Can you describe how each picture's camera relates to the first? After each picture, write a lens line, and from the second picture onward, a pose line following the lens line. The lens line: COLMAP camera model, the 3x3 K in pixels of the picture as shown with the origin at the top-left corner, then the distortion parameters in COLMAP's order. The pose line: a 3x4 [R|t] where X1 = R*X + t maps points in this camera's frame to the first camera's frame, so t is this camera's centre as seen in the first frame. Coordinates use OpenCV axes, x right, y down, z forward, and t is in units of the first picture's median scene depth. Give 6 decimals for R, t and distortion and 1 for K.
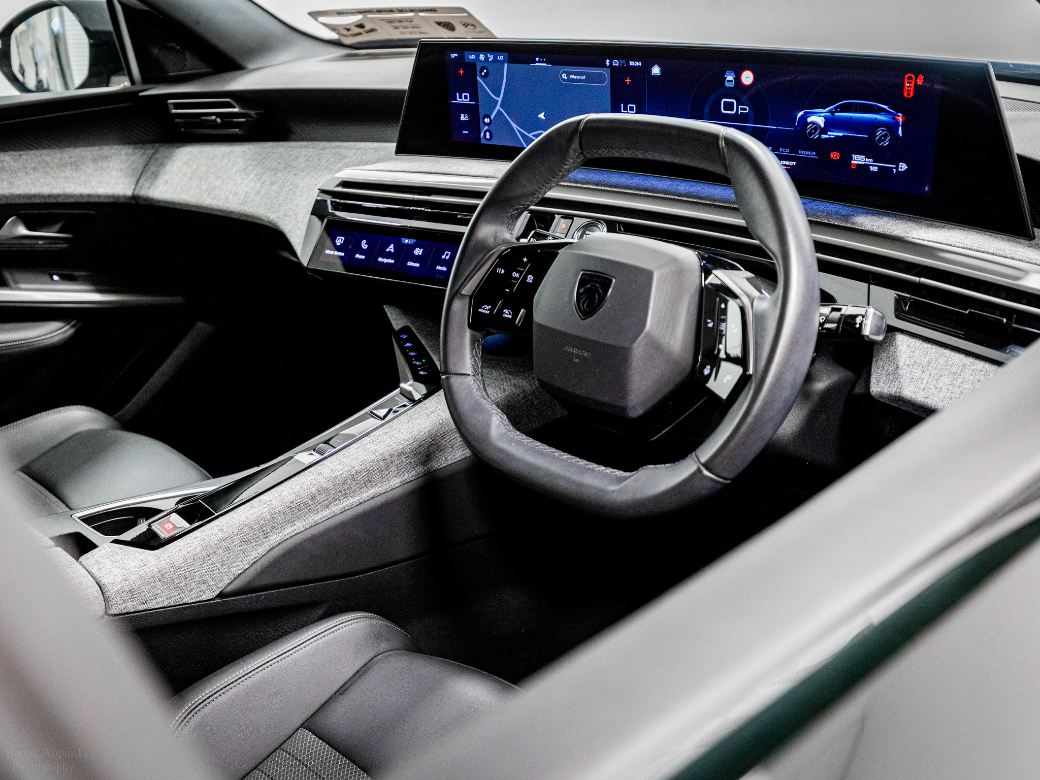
lens RADIAL K [[1095.3, 0, 520.0], [0, 1095.3, 390.0], [0, 0, 1]] dist [0.003512, -0.003582]
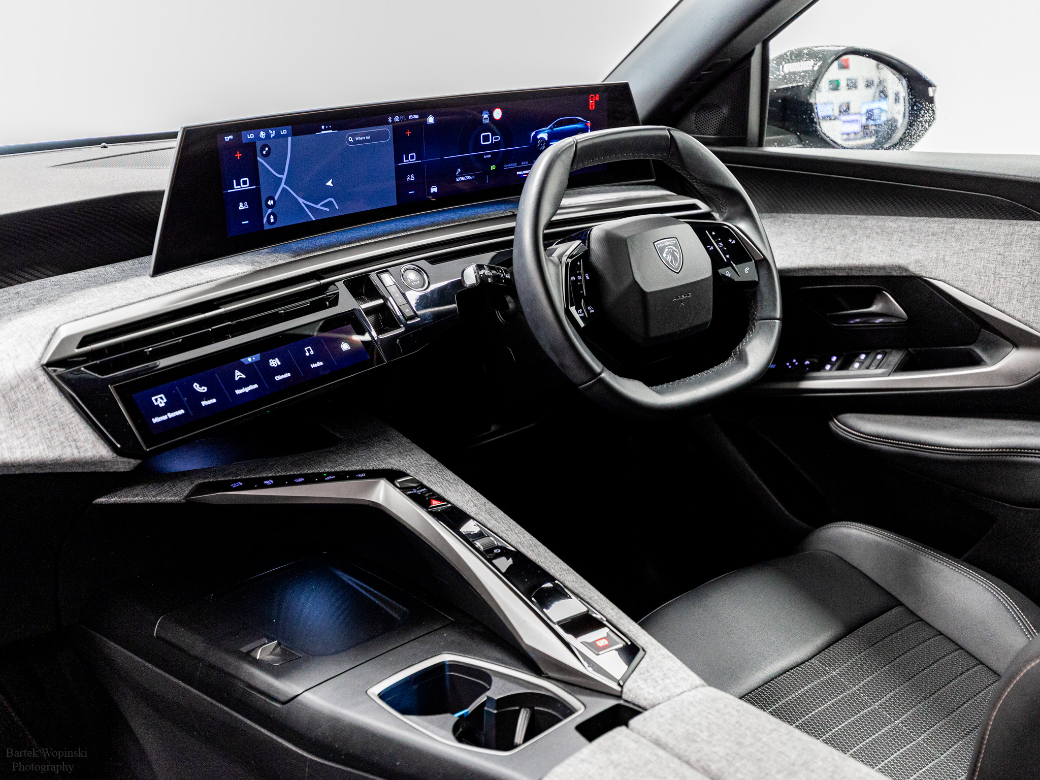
lens RADIAL K [[1095.3, 0, 520.0], [0, 1095.3, 390.0], [0, 0, 1]] dist [0.003512, -0.003582]
pose [[0.093155, -0.292560, 0.951699, -0.948234], [0.407704, 0.883252, 0.231612, -0.241268], [-0.908350, 0.366435, 0.201557, 0.703568]]
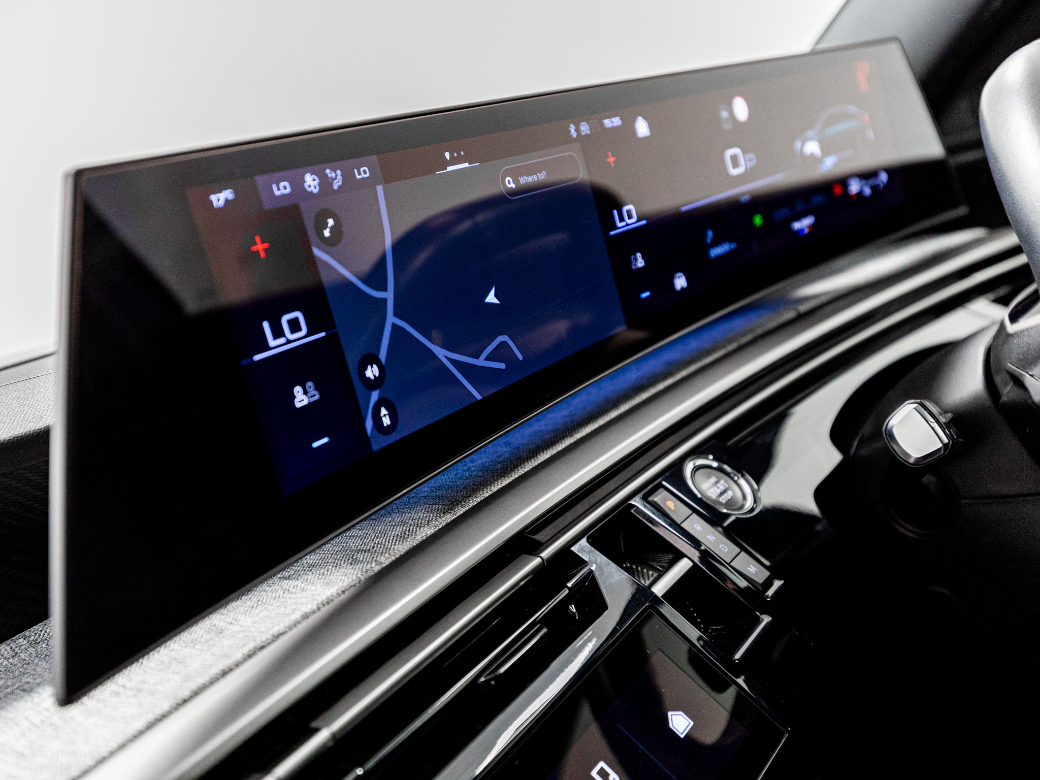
lens RADIAL K [[1095.3, 0, 520.0], [0, 1095.3, 390.0], [0, 0, 1]] dist [0.003512, -0.003582]
pose [[-0.012836, -0.111079, 0.993729, -0.352649], [0.625470, 0.774486, 0.094651, -0.252005], [-0.780143, 0.622763, 0.059536, 0.977077]]
